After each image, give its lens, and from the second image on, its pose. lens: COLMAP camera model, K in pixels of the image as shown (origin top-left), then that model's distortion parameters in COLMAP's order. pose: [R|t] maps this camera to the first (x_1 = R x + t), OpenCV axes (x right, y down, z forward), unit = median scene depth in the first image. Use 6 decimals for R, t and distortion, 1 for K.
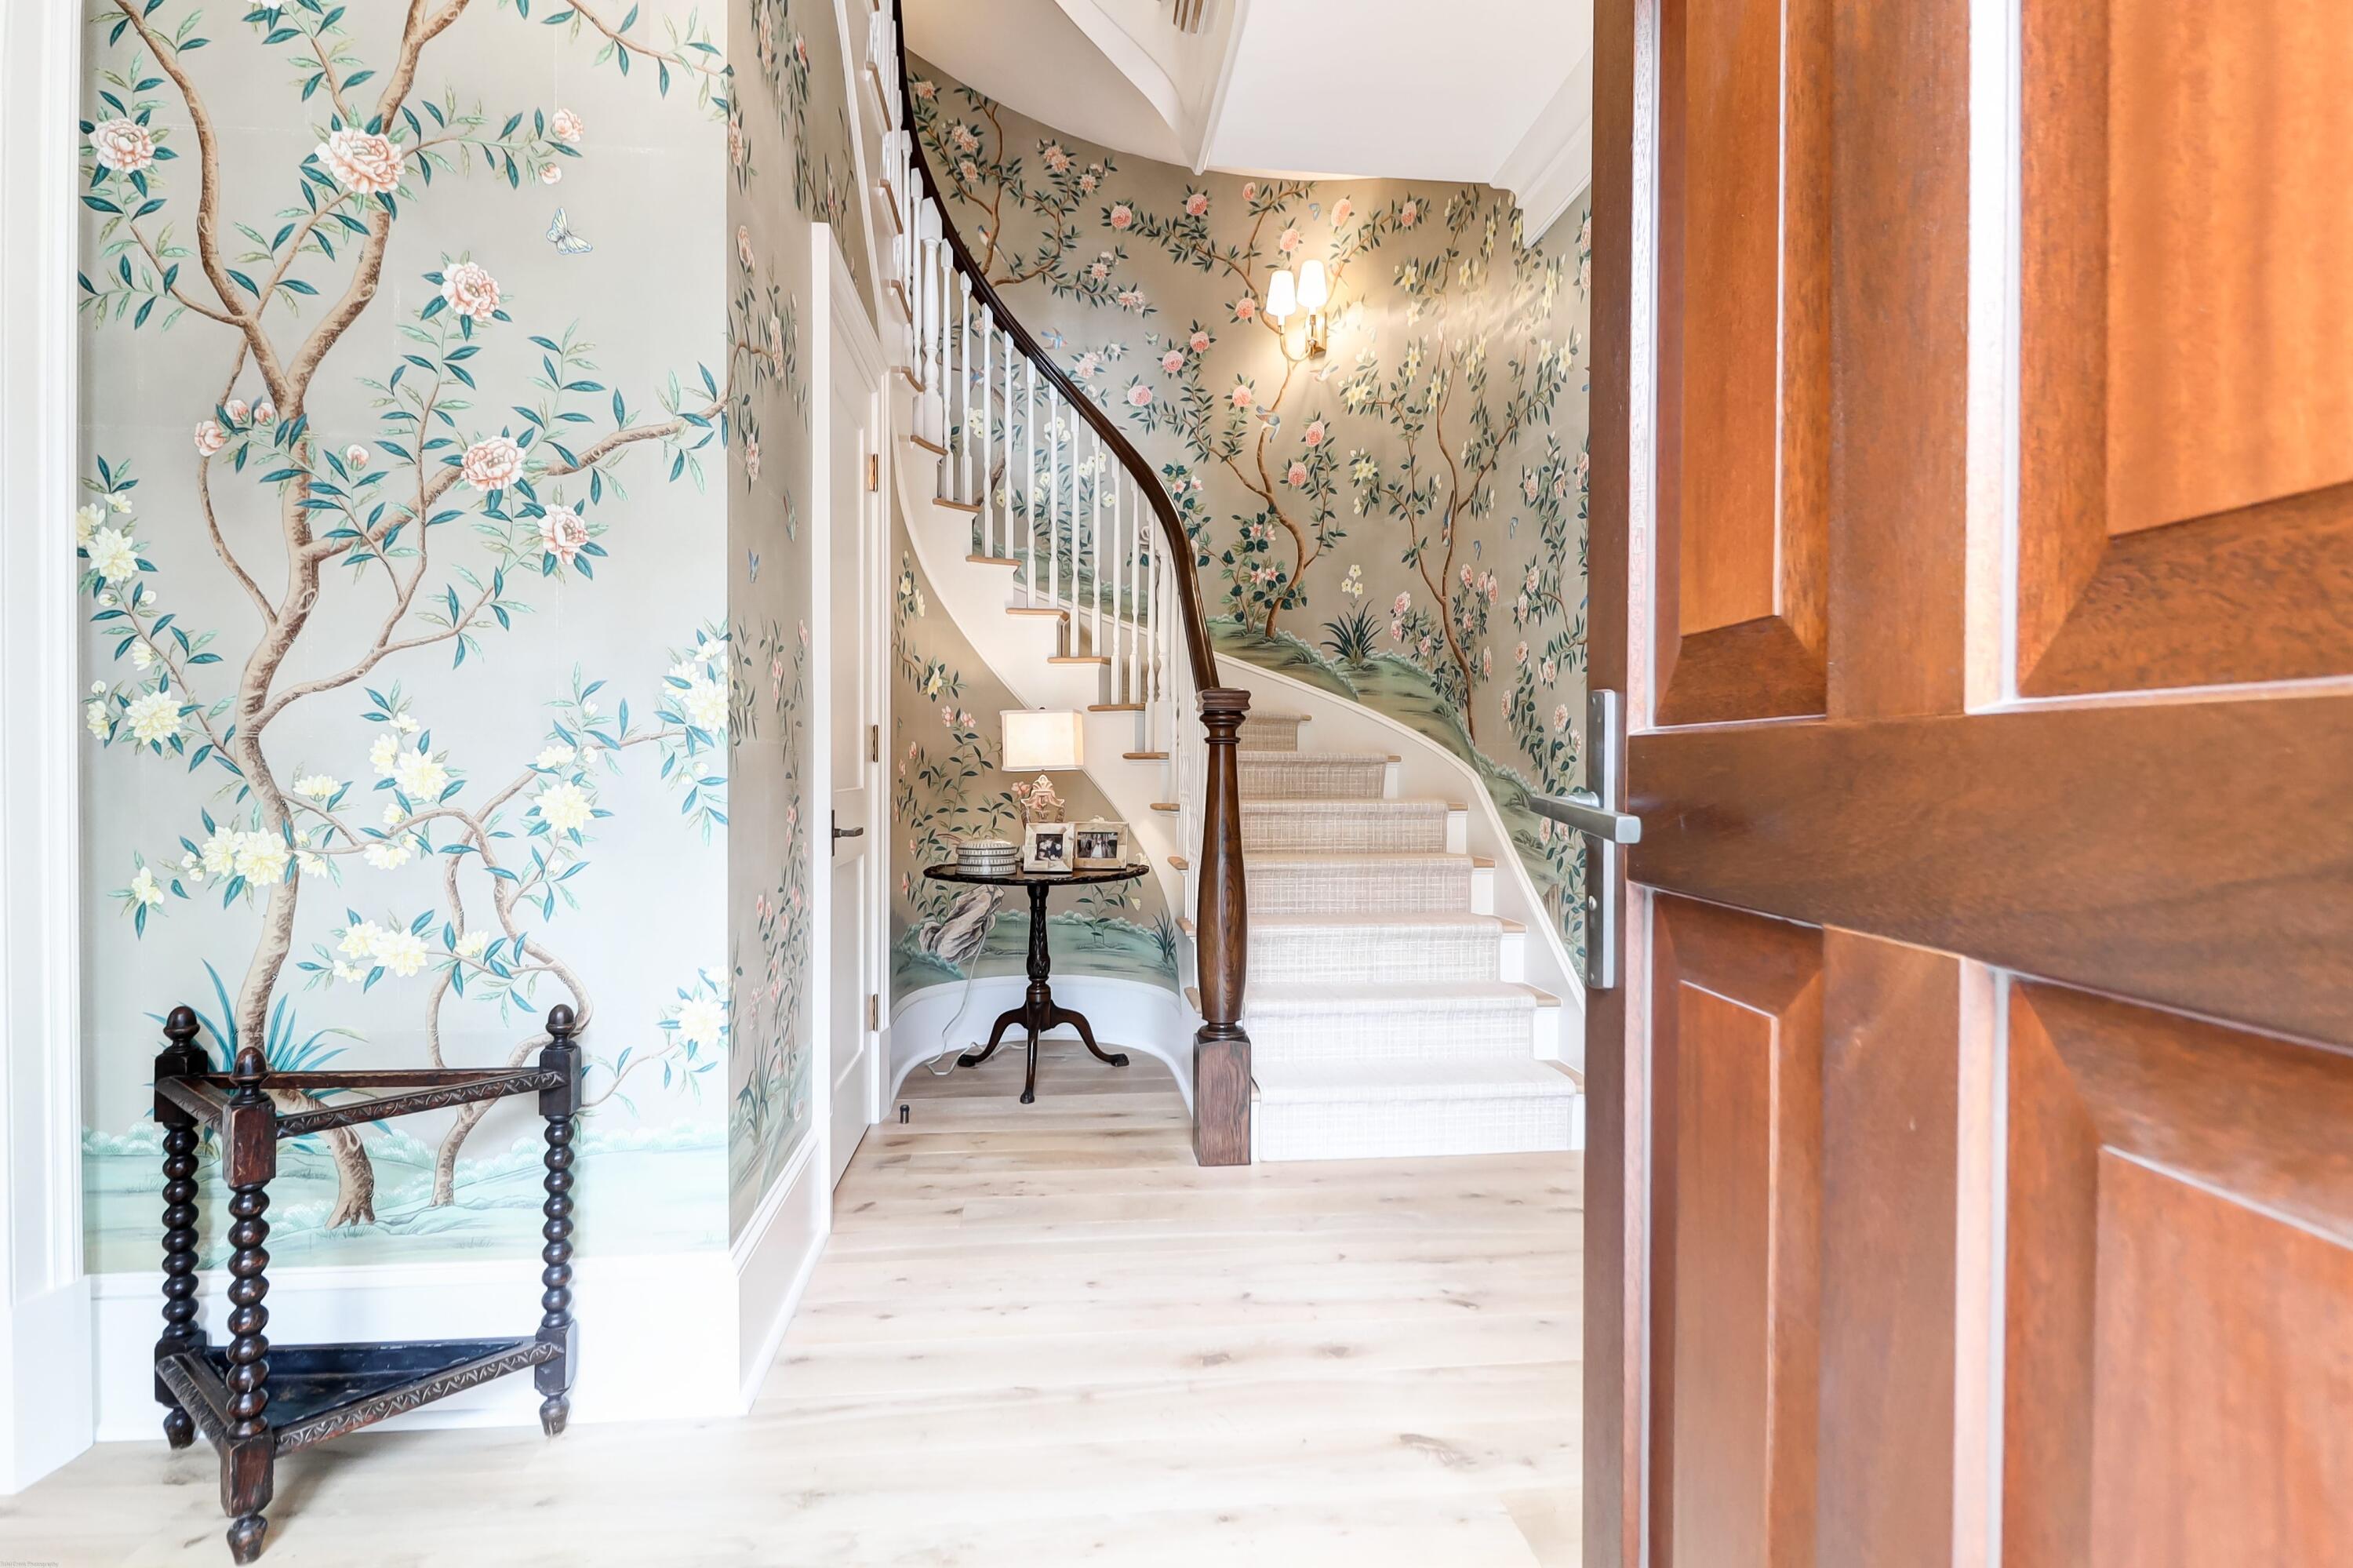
lens RADIAL K [[1202.8, 0, 1176.8], [0, 1202.8, 778.3], [0, 0, 1]] dist [0.013434, -0.000060]
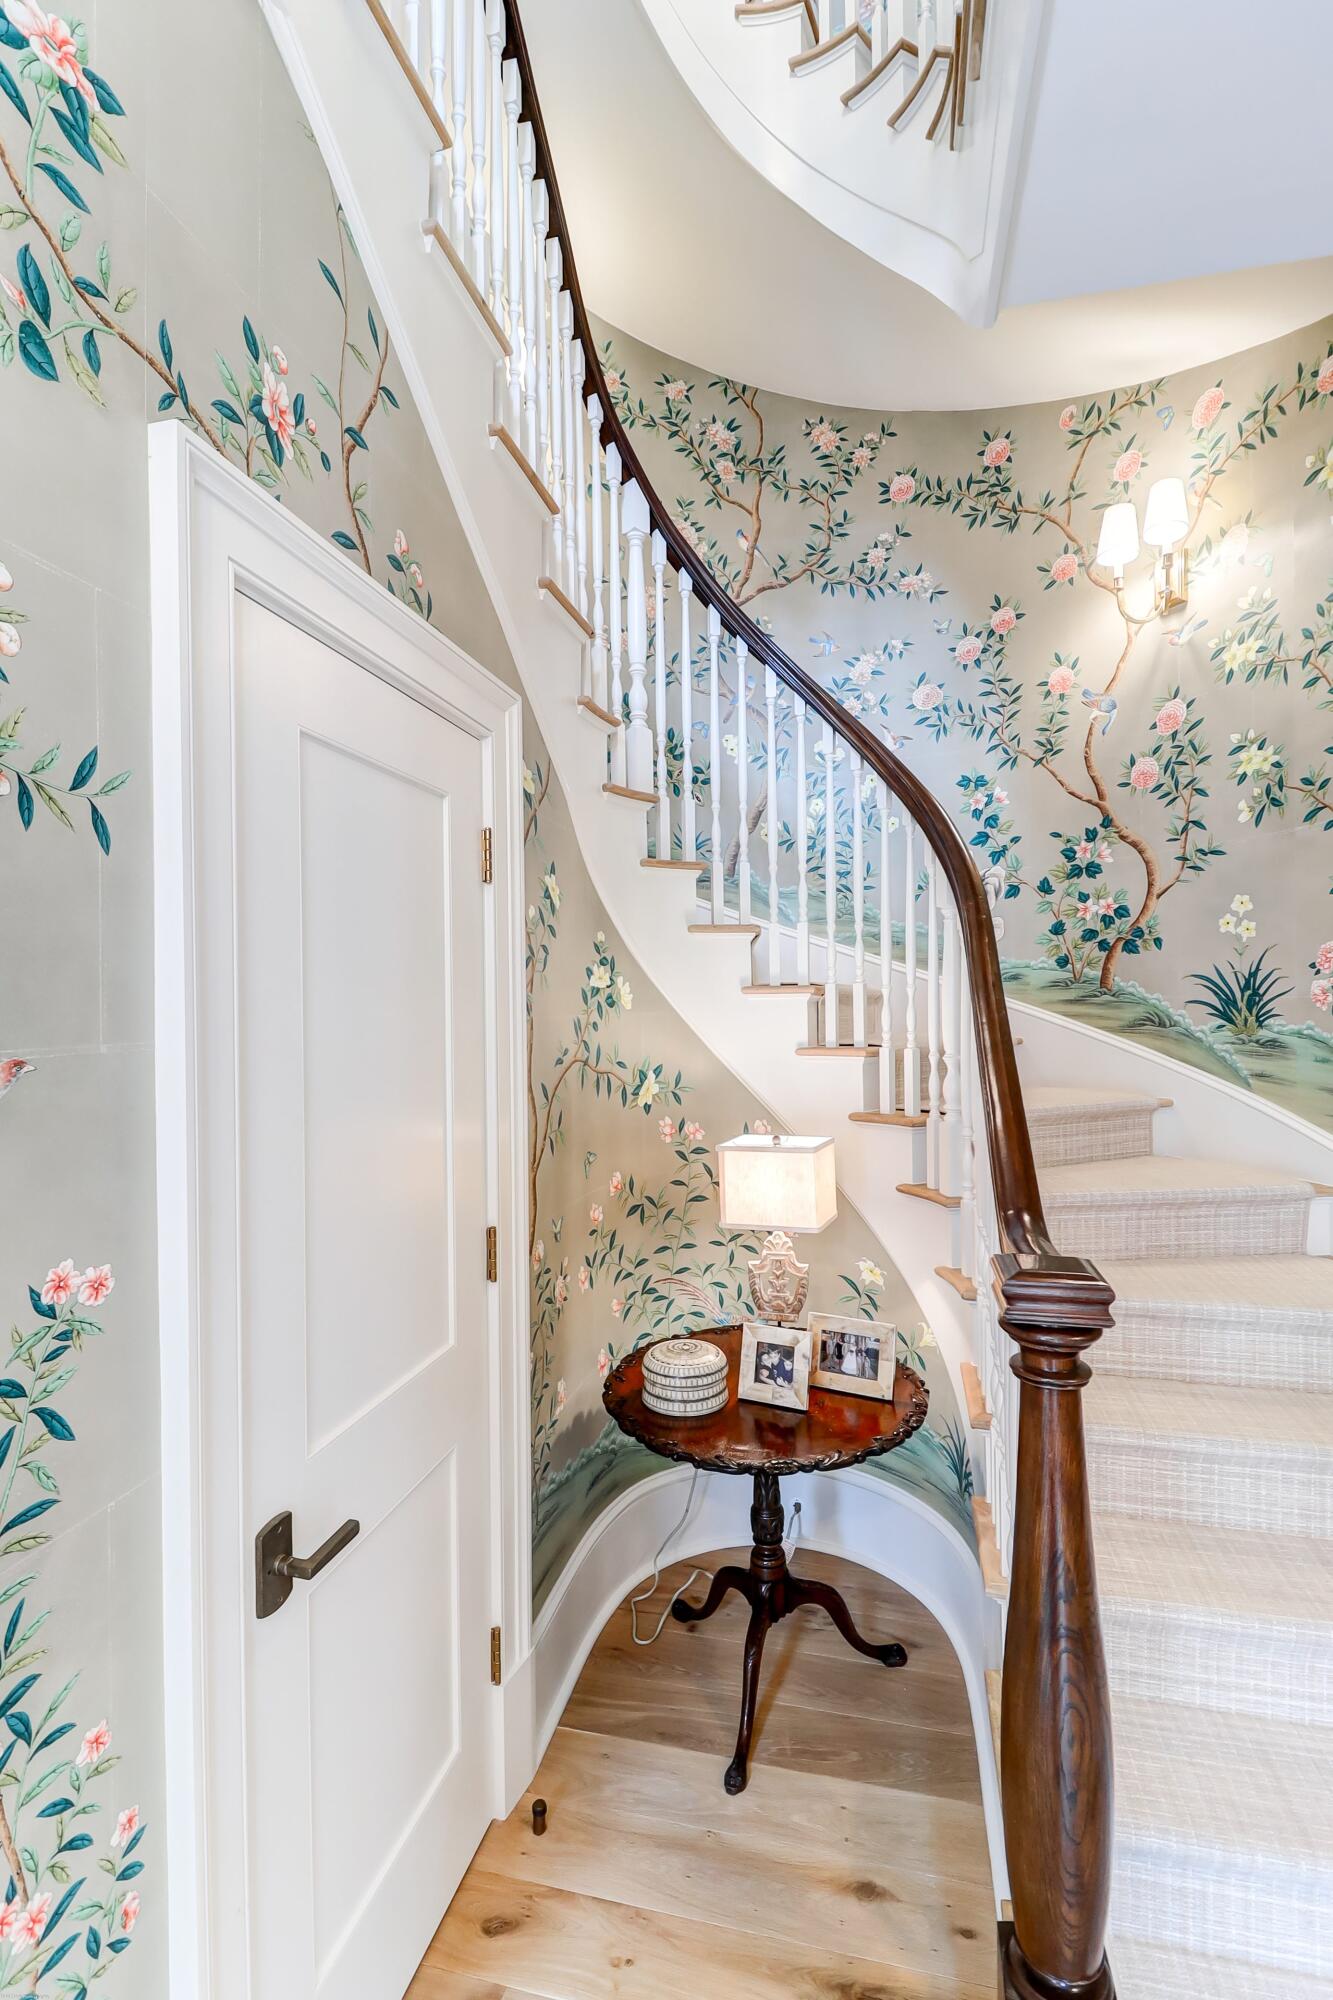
lens RADIAL K [[921.7, 0, 665.1], [0, 921.7, 999.7], [0, 0, 1]] dist [0.014105, -0.001314]
pose [[0.940426, -0.015781, -0.339631, 0.013471], [0.012418, 0.999850, -0.012072, -0.111543], [0.339771, 0.007135, 0.940481, 0.367865]]
